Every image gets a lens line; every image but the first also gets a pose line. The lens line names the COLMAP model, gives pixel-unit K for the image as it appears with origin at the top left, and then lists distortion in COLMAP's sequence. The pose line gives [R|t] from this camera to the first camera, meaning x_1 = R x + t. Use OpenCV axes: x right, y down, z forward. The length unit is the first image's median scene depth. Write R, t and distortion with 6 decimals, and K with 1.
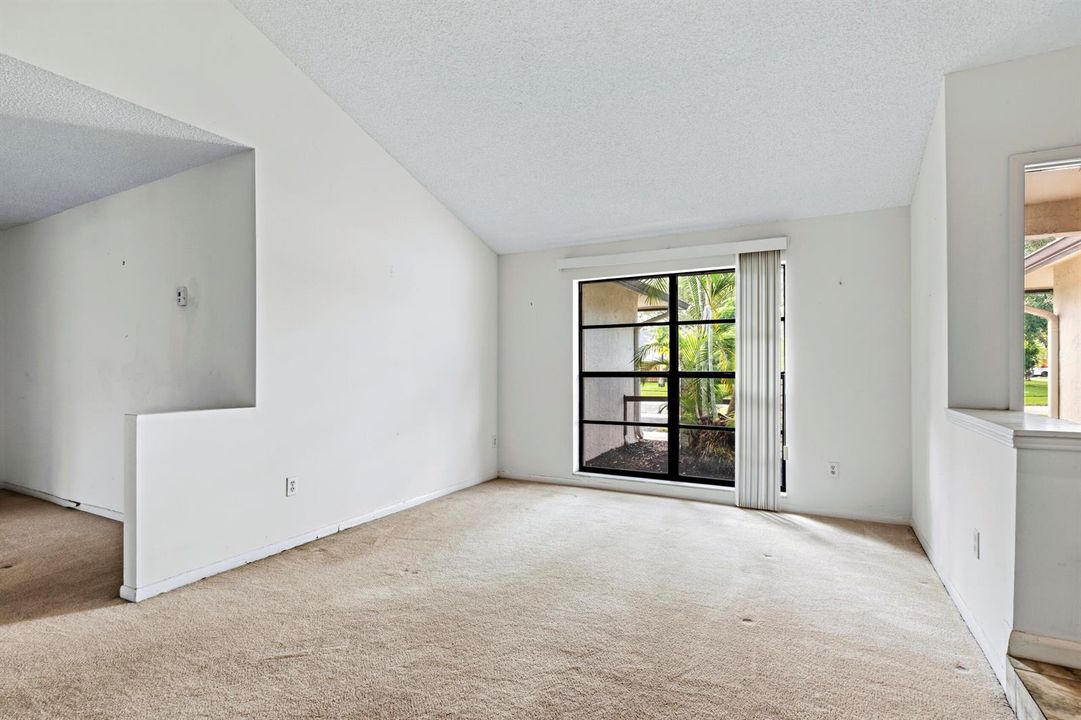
lens RADIAL K [[516.6, 0, 540.5], [0, 516.6, 360.0], [0, 0, 1]] dist [-0.004780, 0.000104]
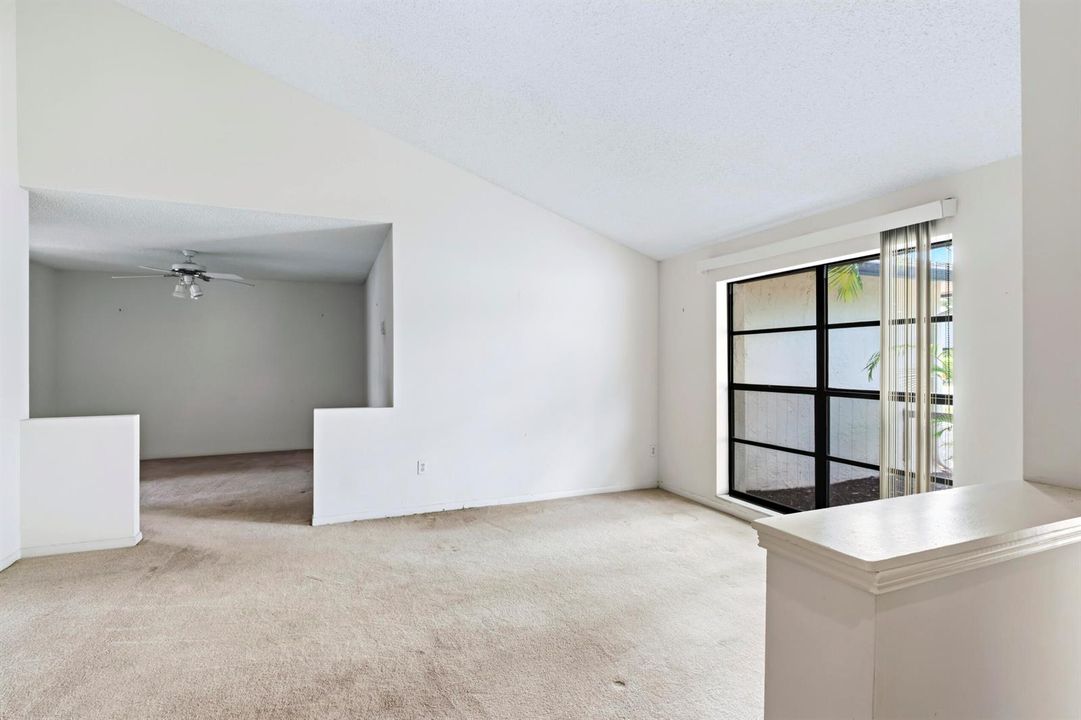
lens RADIAL K [[521.5, 0, 546.2], [0, 521.5, 356.1], [0, 0, 1]] dist [-0.004591, -0.000187]
pose [[0.774827, -0.003055, -0.632166, 0.460914], [0.006995, 0.999969, 0.003740, -0.034331], [0.632134, -0.007320, 0.774824, 0.118852]]
